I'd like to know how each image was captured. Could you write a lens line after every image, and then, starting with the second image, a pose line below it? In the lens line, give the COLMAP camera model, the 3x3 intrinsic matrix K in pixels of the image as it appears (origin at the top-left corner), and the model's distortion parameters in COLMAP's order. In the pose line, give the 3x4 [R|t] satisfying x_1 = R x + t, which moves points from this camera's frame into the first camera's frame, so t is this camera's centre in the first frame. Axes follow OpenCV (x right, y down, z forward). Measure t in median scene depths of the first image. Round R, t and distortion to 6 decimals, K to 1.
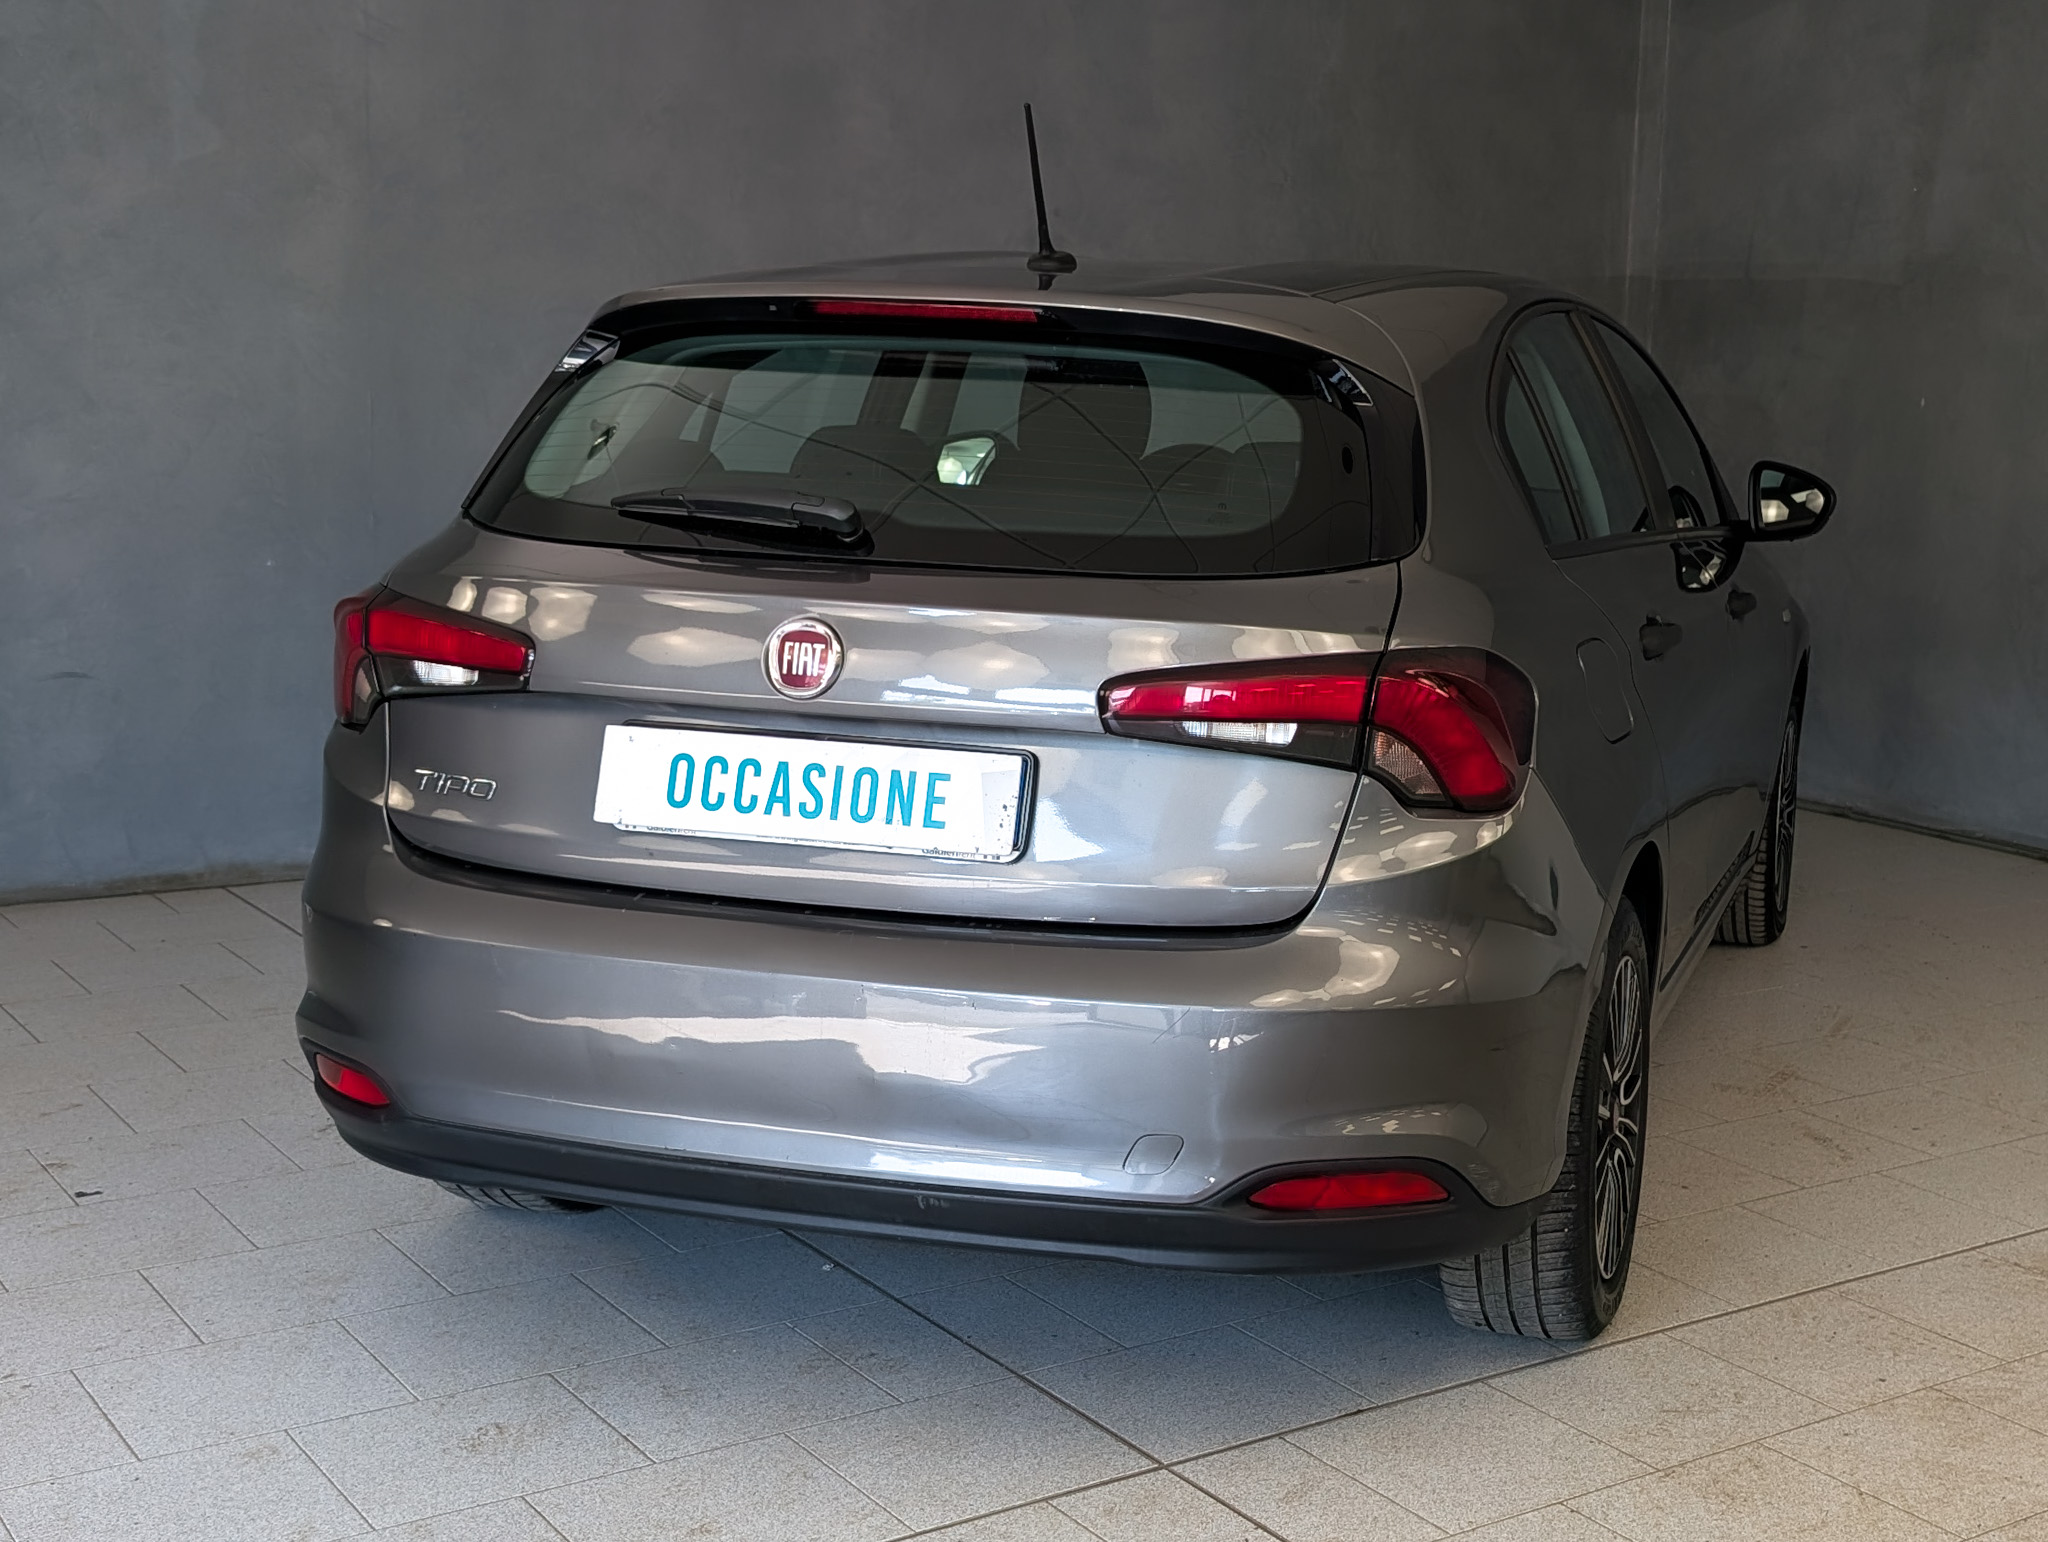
lens RADIAL K [[1420.3, 0, 1024.0], [0, 1420.3, 771.0], [0, 0, 1]] dist [-0.003225, 0.000666]
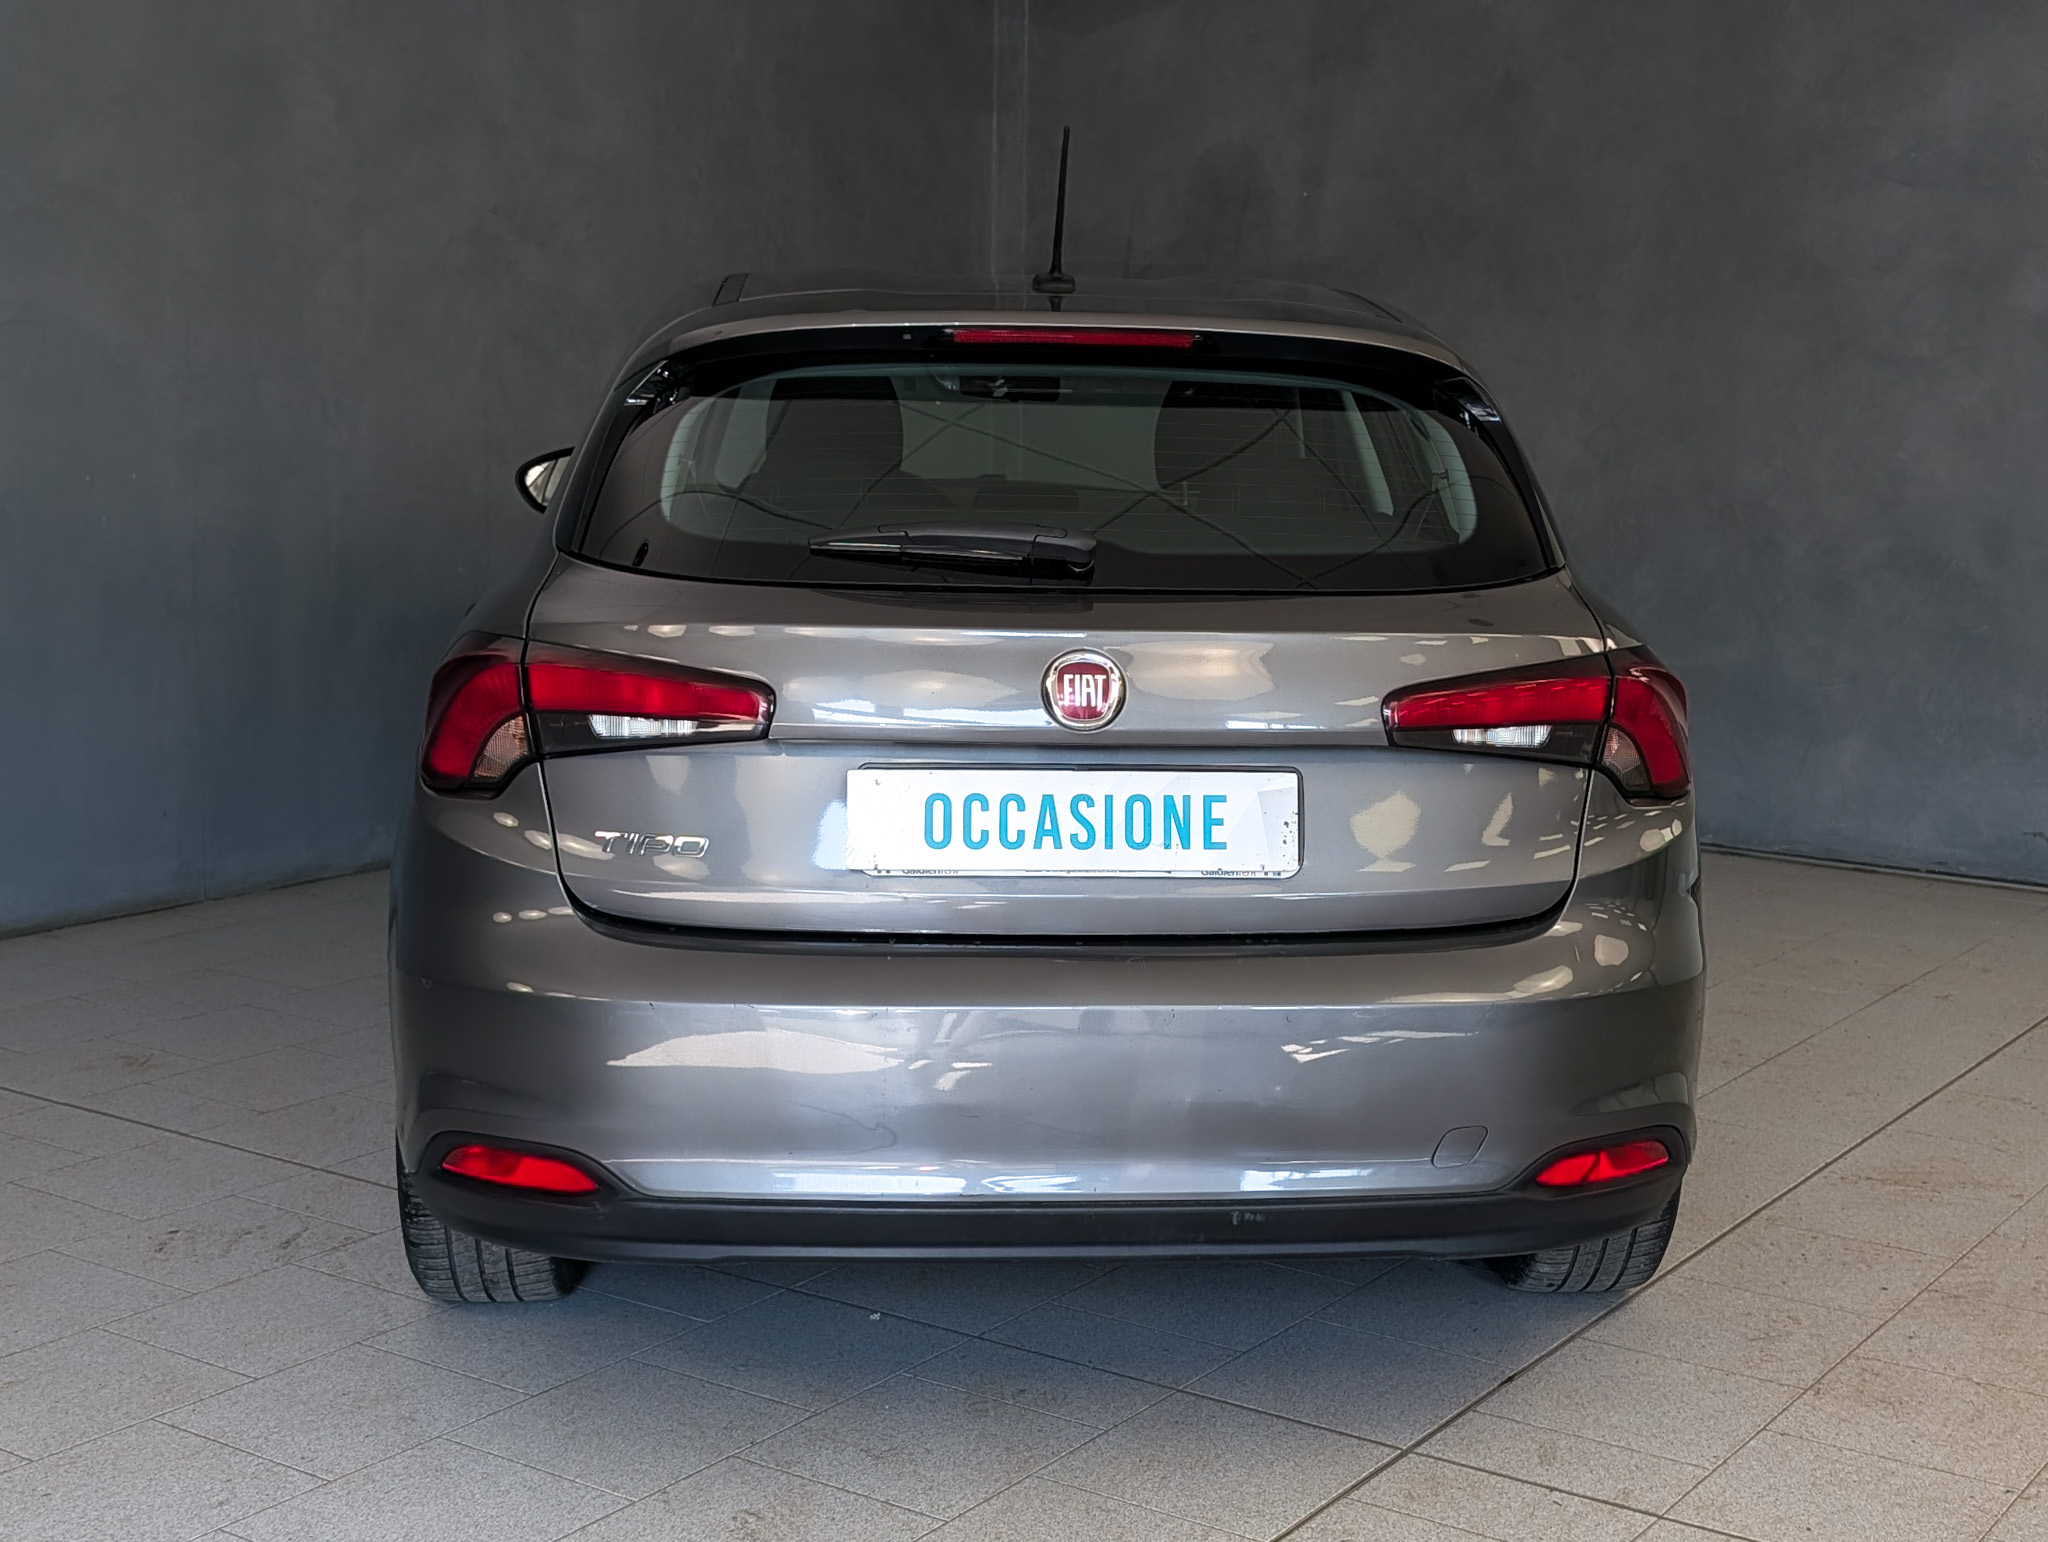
lens RADIAL K [[1400.7, 0, 1031.0], [0, 1400.7, 778.3], [0, 0, 1]] dist [0.017984, -0.001350]
pose [[0.983814, -0.066106, 0.166552, -0.349837], [0.066316, 0.997789, 0.004308, -0.023330], [-0.166468, 0.006807, 0.986023, 0.030751]]
